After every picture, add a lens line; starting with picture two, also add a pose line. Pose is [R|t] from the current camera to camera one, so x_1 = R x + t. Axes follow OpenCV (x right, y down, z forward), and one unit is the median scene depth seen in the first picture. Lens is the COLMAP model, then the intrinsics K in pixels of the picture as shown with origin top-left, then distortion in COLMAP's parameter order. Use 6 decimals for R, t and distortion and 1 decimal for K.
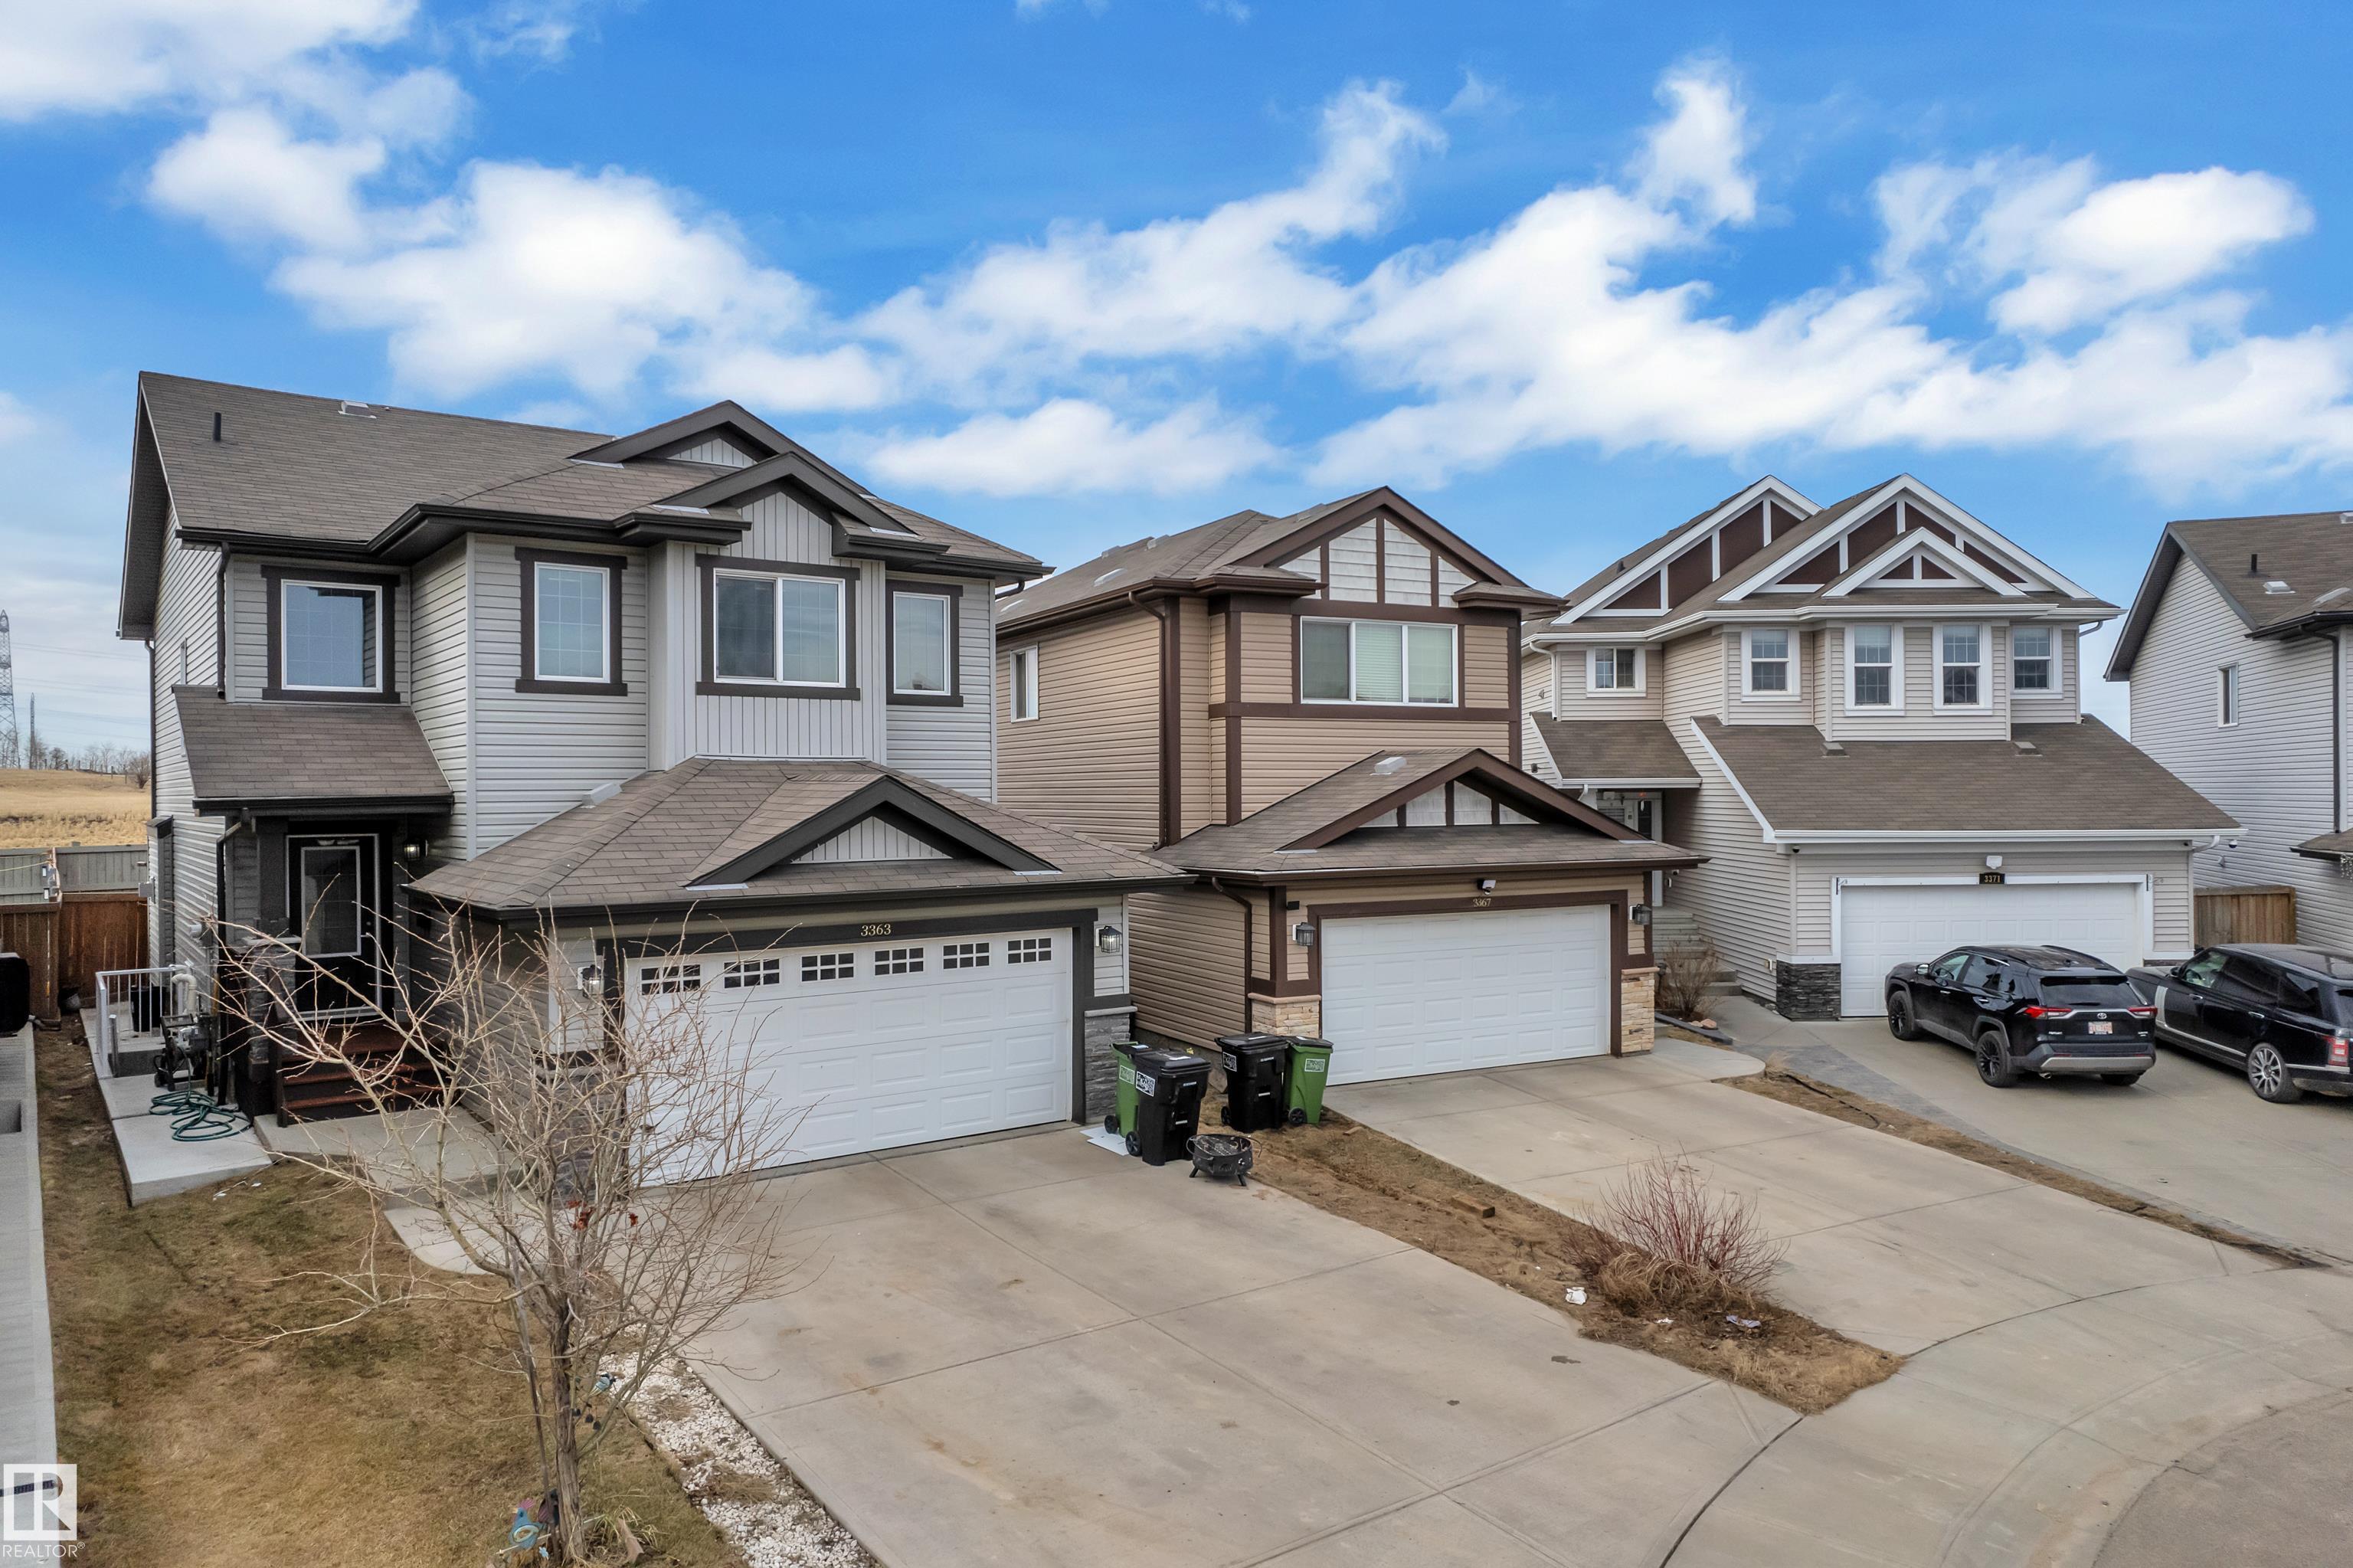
lens RADIAL K [[1510.4, 0, 1186.9], [0, 1510.4, 808.3], [0, 0, 1]] dist [-0.062521, 0.065625]
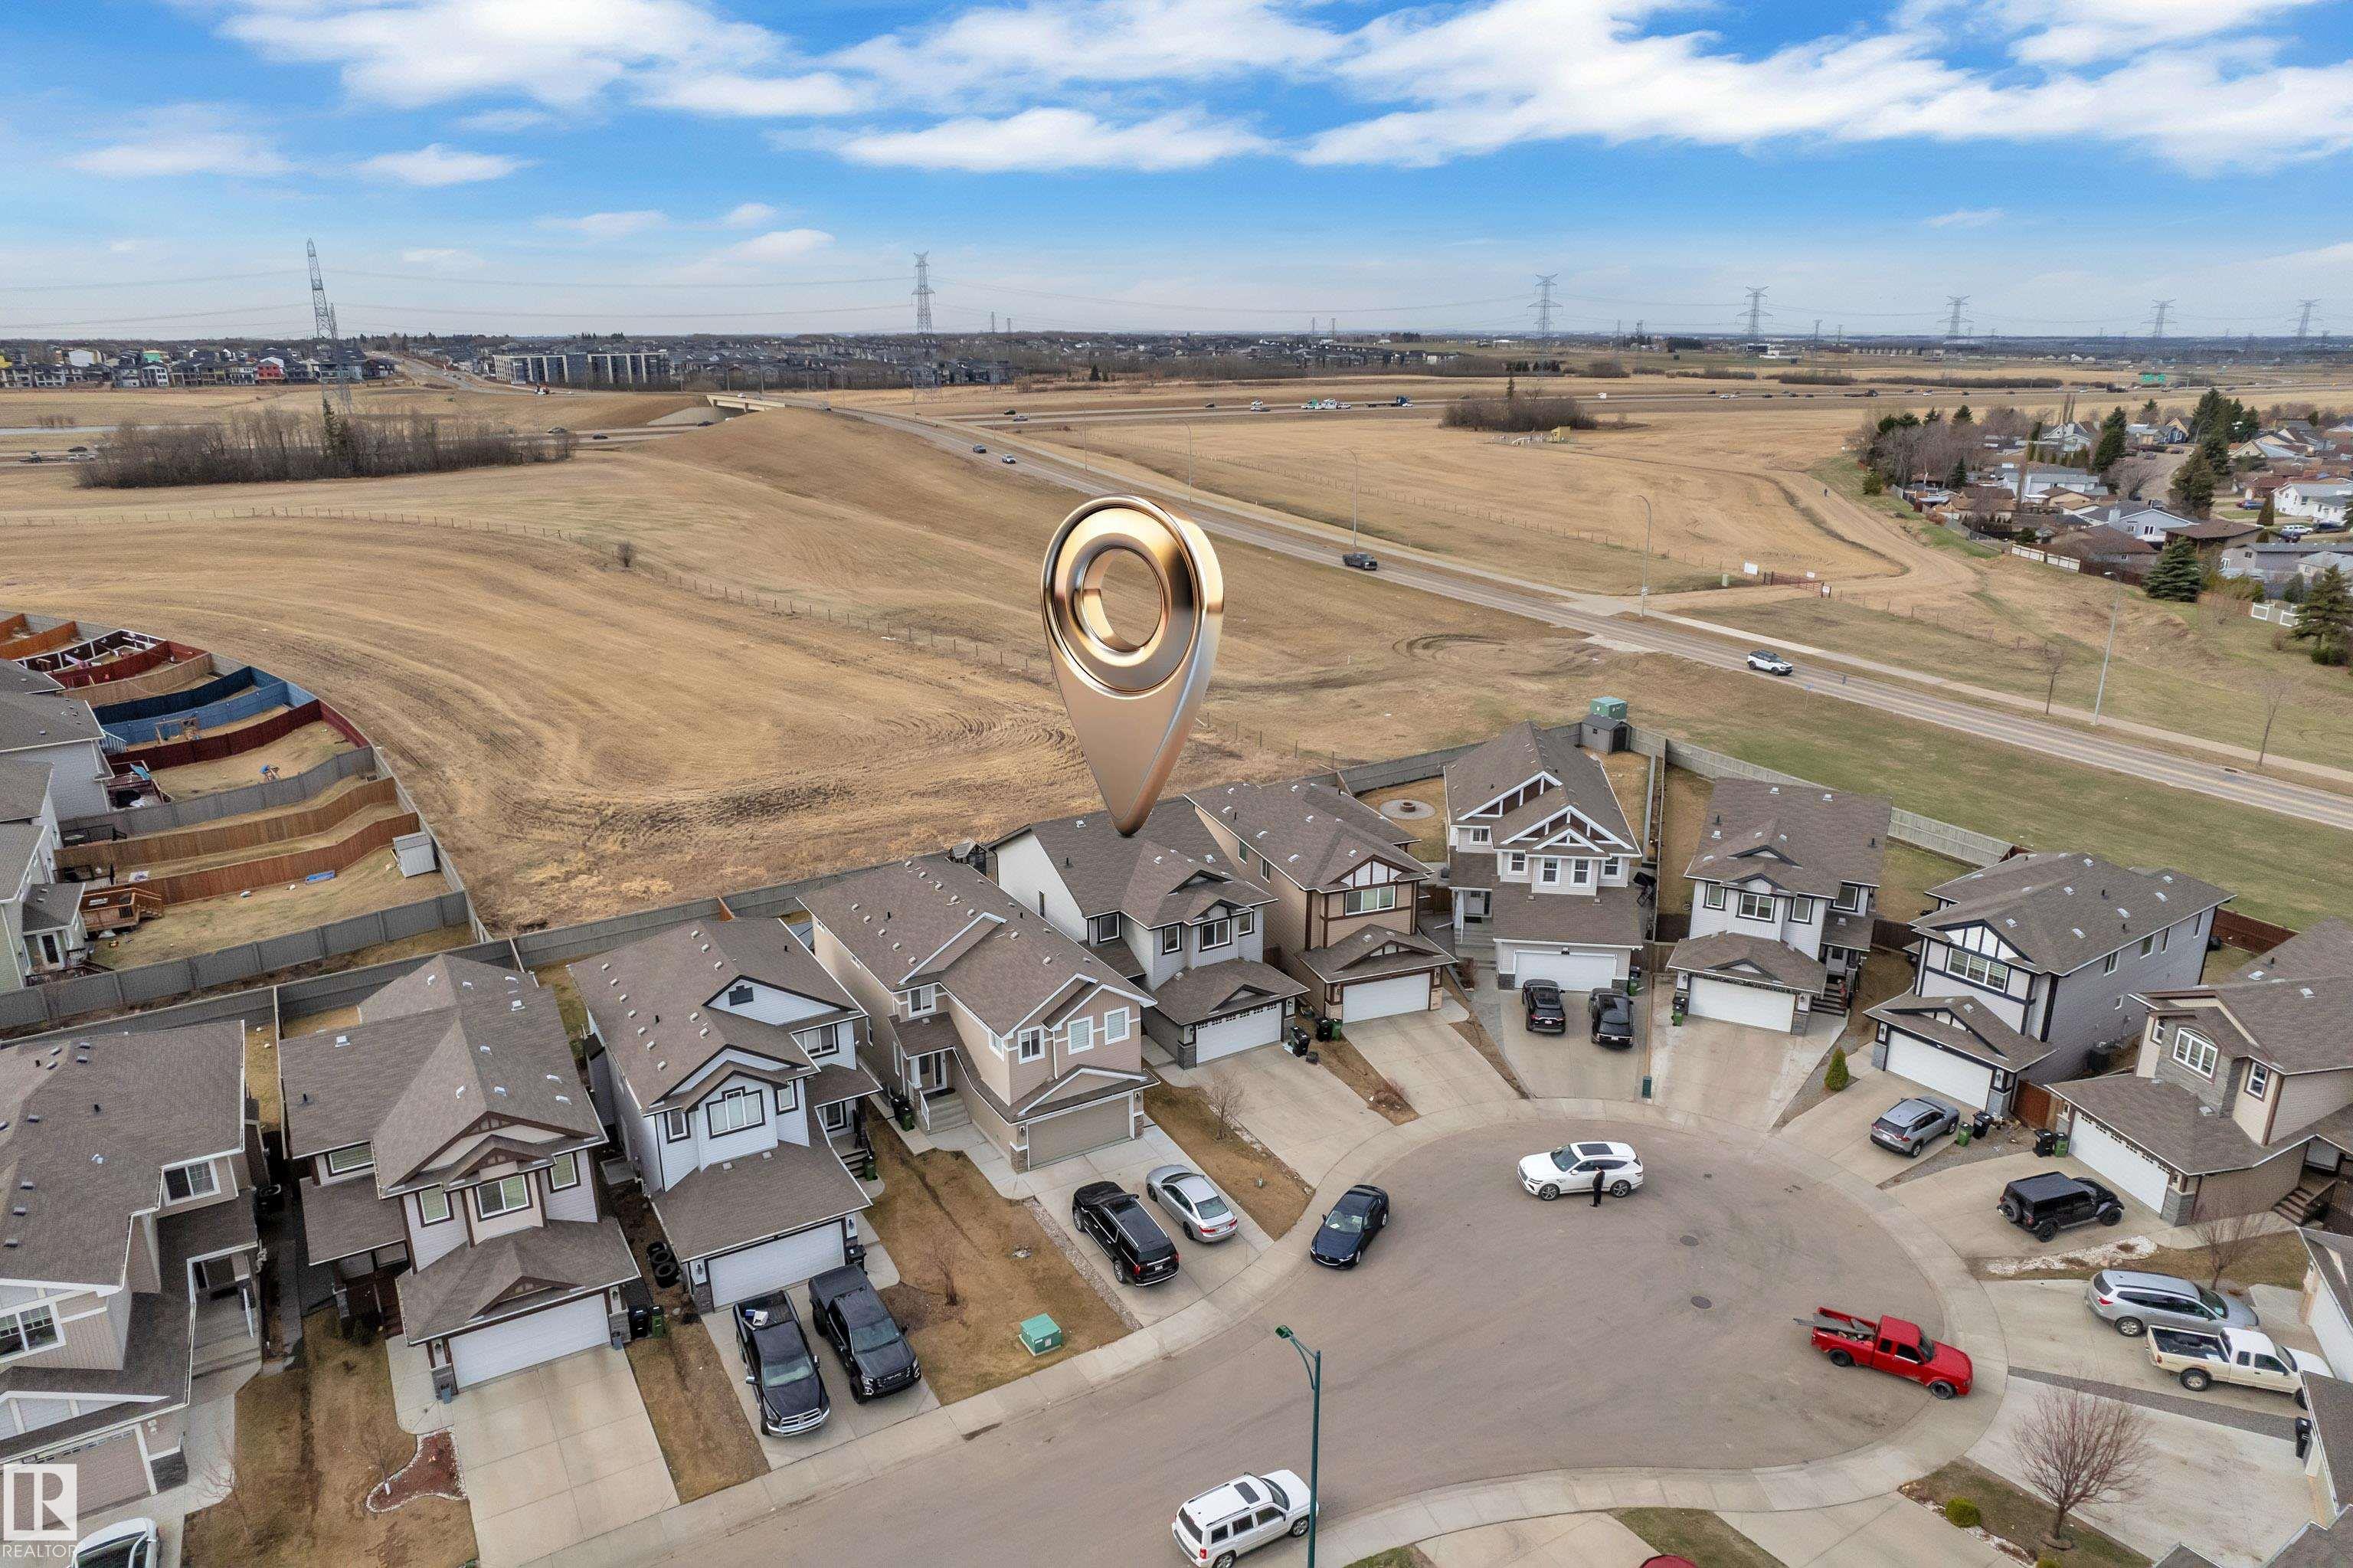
lens RADIAL K [[1510.4, 0, 1186.9], [0, 1510.4, 808.3], [0, 0, 1]] dist [-0.062521, 0.065625]
pose [[0.992632, 0.043338, -0.113149, 0.119262], [-0.005204, 0.948231, 0.317539, -1.794758], [0.121053, -0.314610, 0.941470, -2.898032]]
